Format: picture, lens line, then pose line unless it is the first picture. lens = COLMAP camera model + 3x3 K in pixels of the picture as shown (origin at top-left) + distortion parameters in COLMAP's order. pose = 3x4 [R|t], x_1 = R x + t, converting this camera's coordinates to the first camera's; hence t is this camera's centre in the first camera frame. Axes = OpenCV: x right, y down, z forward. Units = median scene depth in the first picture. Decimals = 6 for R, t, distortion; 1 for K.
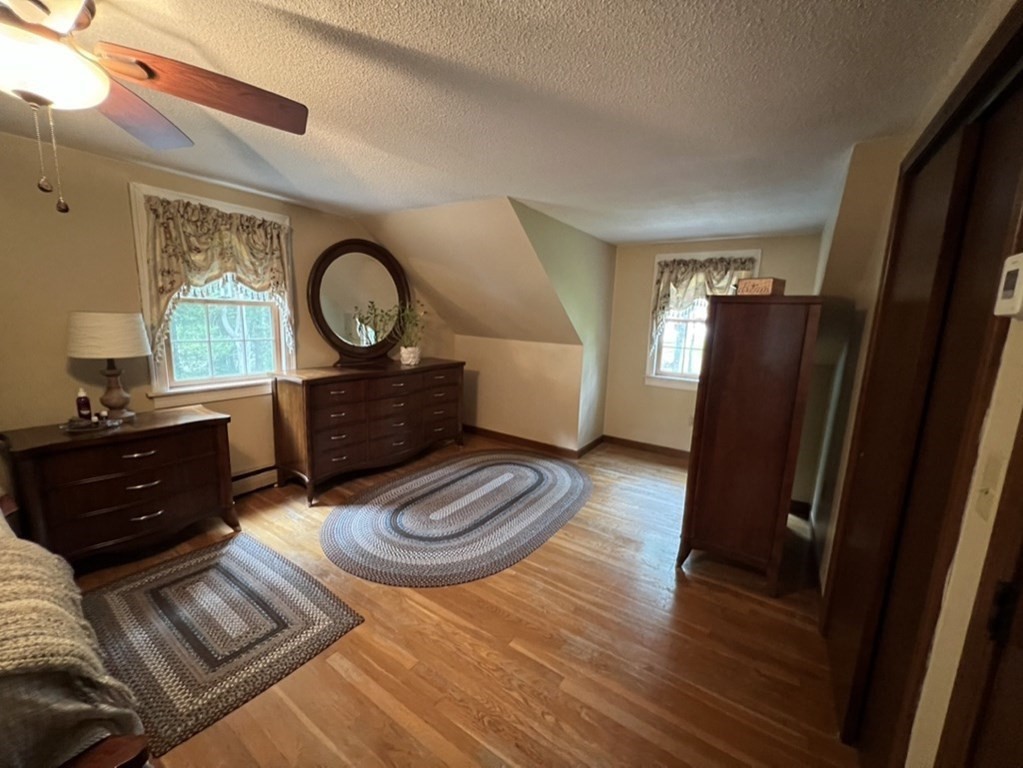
lens RADIAL K [[410.0, 0, 510.8], [0, 410.0, 382.5], [0, 0, 1]] dist [-0.002487, 0.000250]
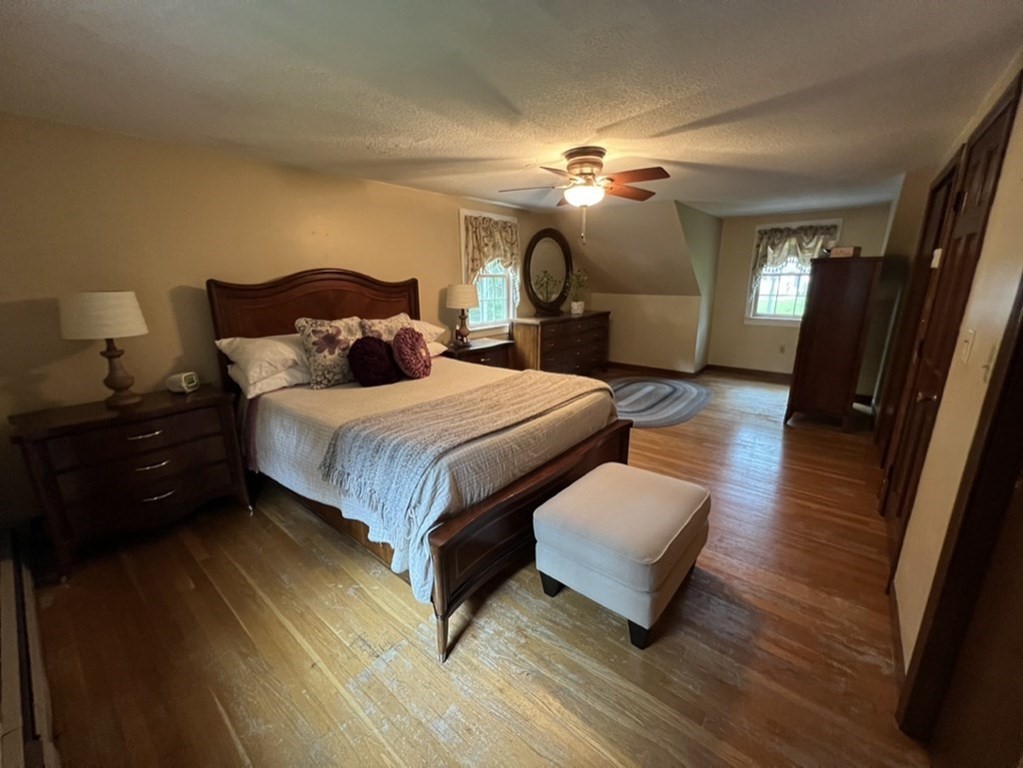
lens RADIAL K [[410.0, 0, 510.9], [0, 410.0, 382.3], [0, 0, 1]] dist [-0.002487, 0.000250]
pose [[0.994214, -0.018135, -0.105879, -0.357786], [0.027226, 0.996004, 0.085055, 0.072996], [0.103914, -0.087445, 0.990735, -0.519725]]
